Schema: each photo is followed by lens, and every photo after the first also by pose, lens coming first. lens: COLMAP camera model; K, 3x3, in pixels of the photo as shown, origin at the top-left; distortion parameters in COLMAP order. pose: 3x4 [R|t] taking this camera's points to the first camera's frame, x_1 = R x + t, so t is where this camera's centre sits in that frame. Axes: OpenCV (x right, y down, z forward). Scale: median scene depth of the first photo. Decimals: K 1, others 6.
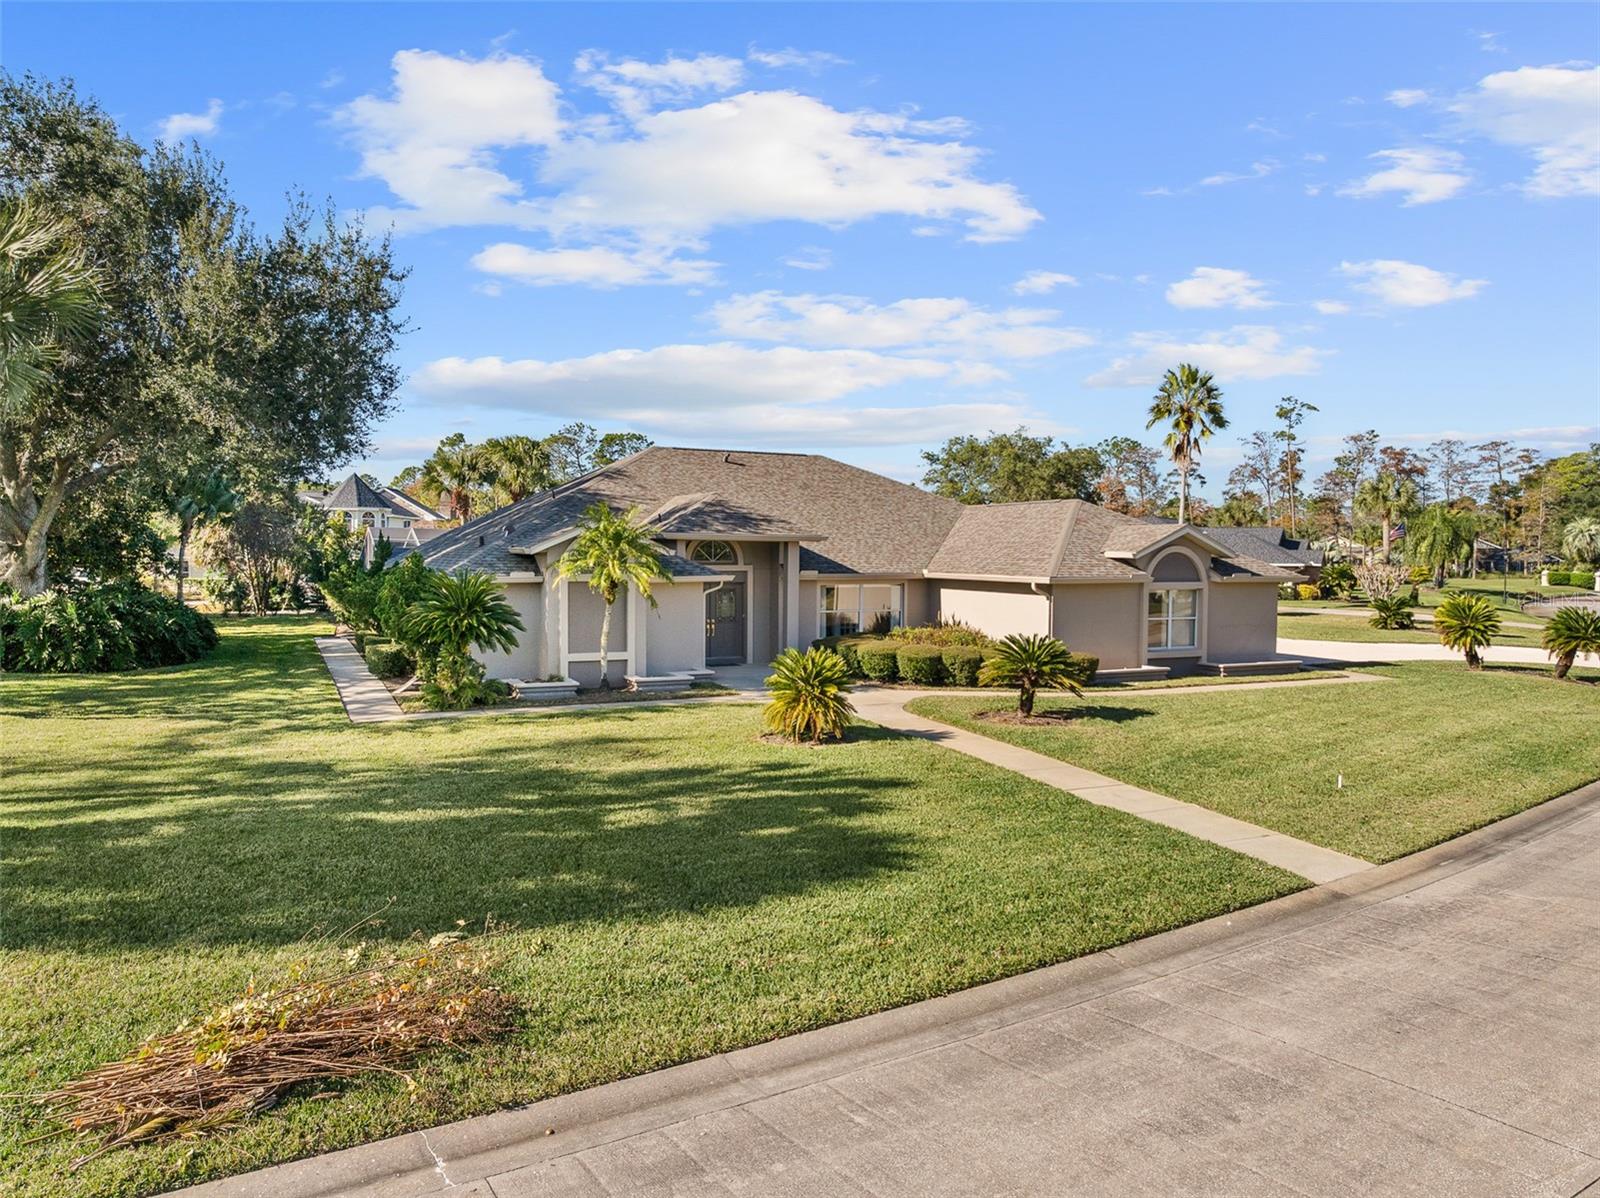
lens RADIAL K [[1127.1, 0, 807.7], [0, 1127.1, 595.7], [0, 0, 1]] dist [-0.037908, -0.005895]
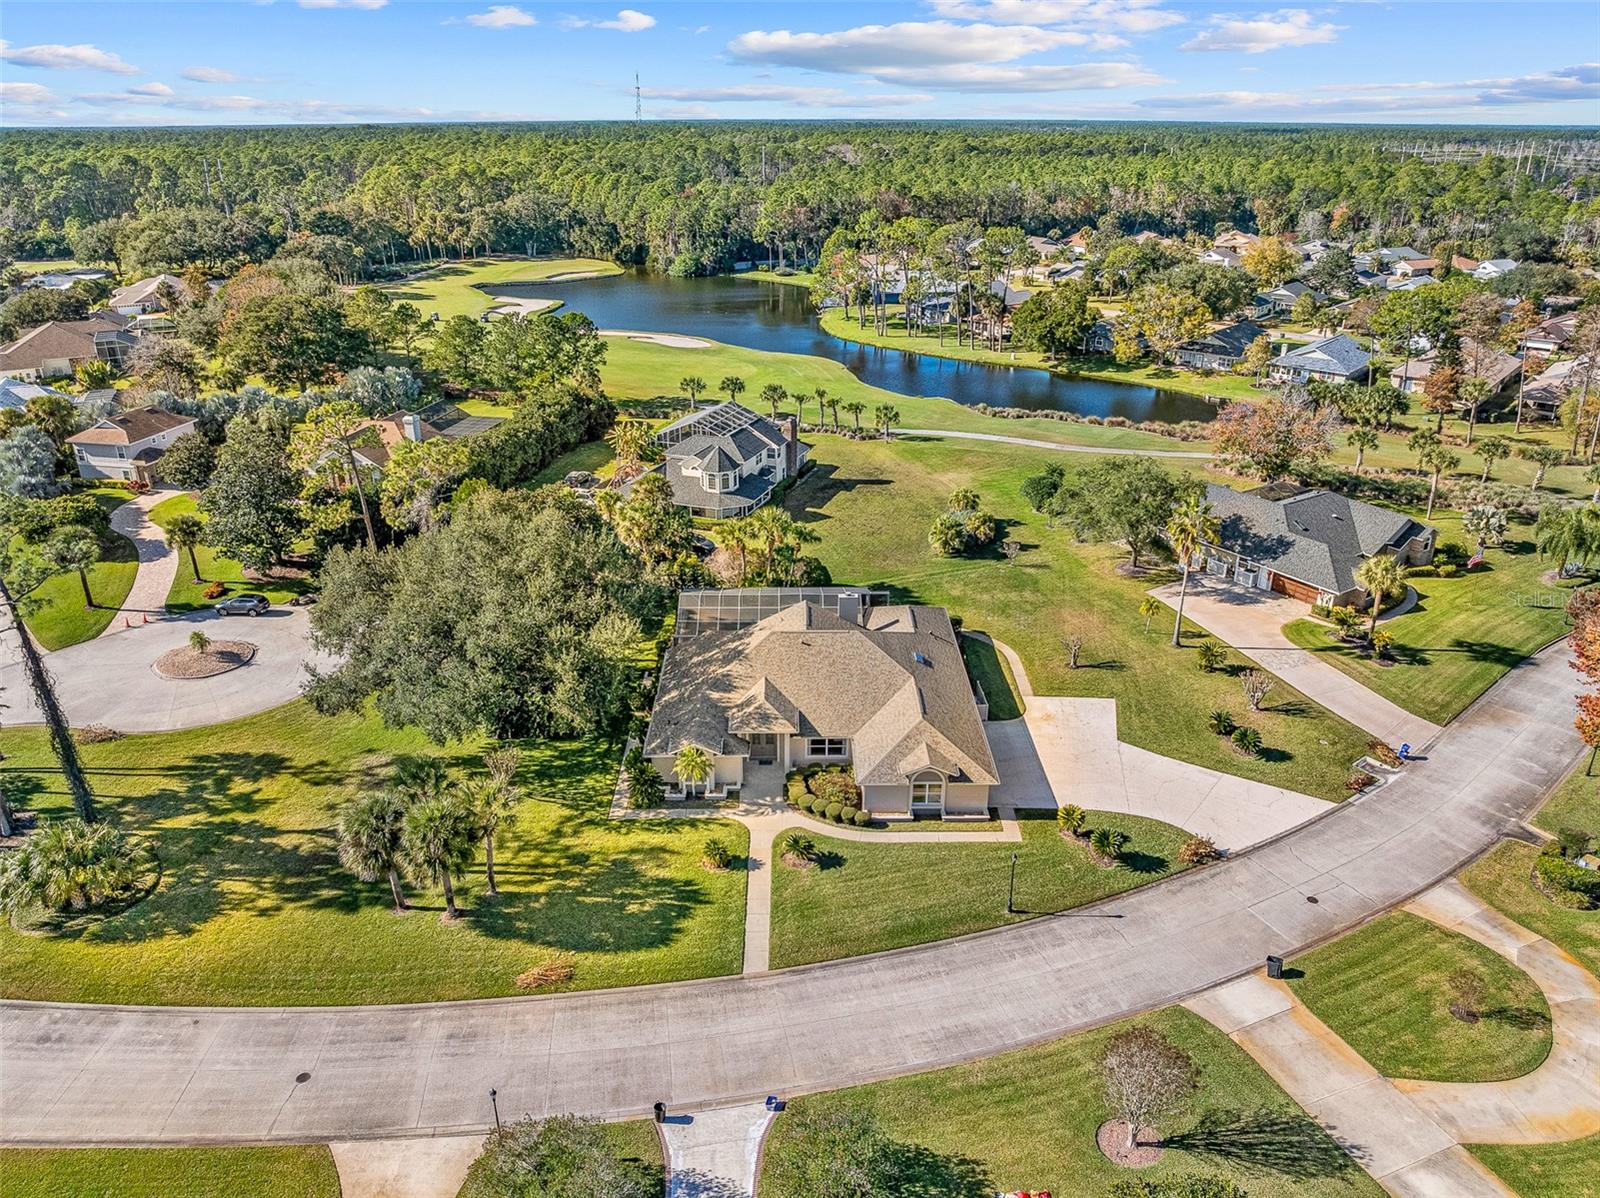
lens RADIAL K [[1127.1, 0, 807.7], [0, 1127.1, 595.7], [0, 0, 1]] dist [-0.037908, -0.005895]
pose [[0.905830, 0.160825, -0.391927, 1.519525], [-0.010489, 0.933370, 0.358762, -1.933429], [0.423511, -0.320866, 0.847162, -1.572998]]
